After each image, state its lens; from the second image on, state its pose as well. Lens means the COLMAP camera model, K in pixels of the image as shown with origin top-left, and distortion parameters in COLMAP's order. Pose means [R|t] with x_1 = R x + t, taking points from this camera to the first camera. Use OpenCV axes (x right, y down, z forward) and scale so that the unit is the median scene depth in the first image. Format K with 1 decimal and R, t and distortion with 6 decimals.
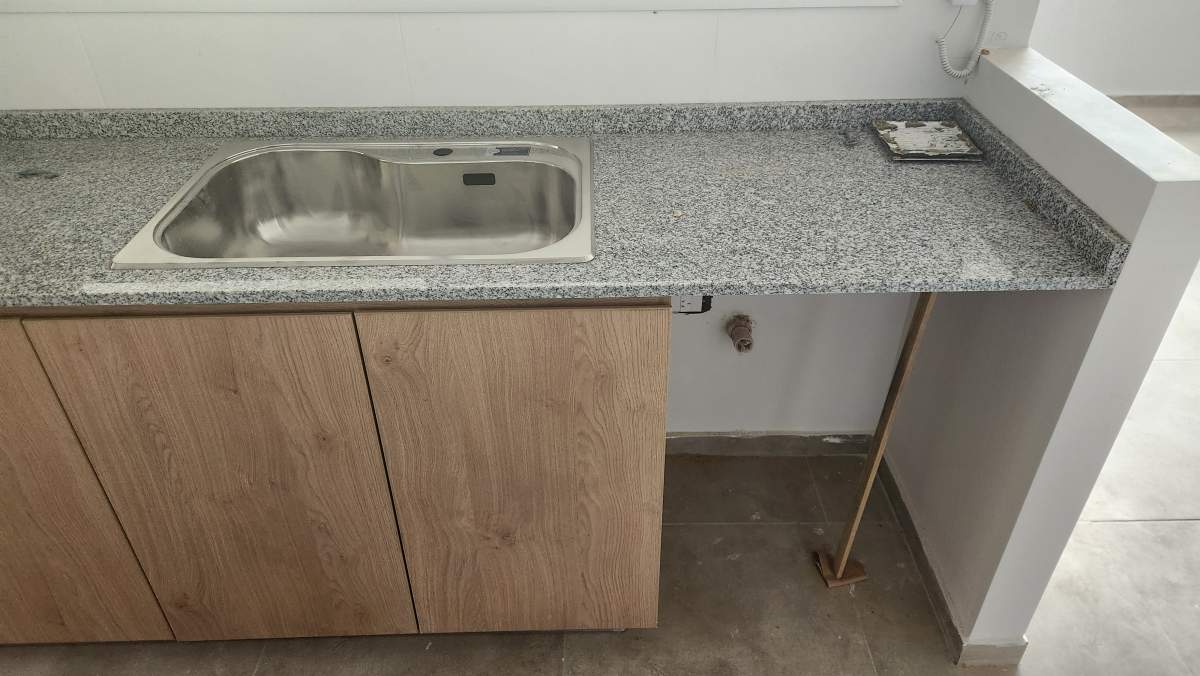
lens RADIAL K [[807.6, 0, 598.1], [0, 807.6, 335.1], [0, 0, 1]] dist [0.045369, -0.001838]
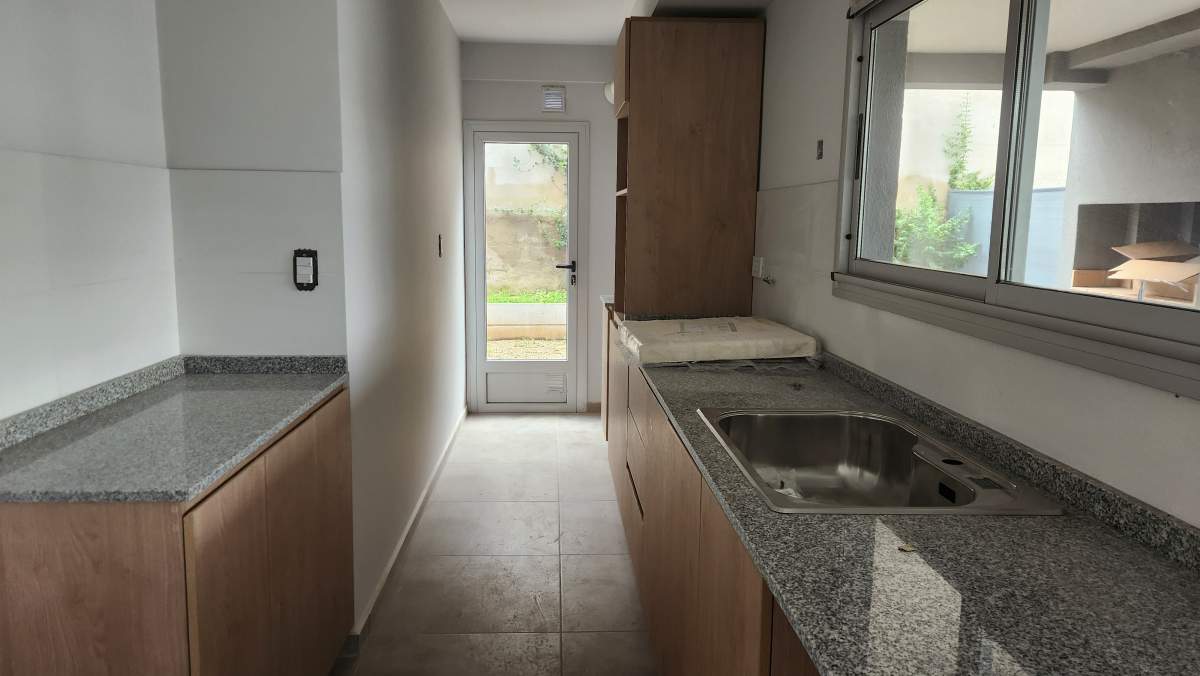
lens RADIAL K [[807.6, 0, 598.7], [0, 807.6, 335.1], [0, 0, 1]] dist [0.045369, -0.001838]
pose [[0.042695, 0.152566, -0.987371, 0.758798], [-0.590875, 0.800767, 0.098182, -0.185685], [0.805633, 0.579220, 0.124336, 0.407109]]
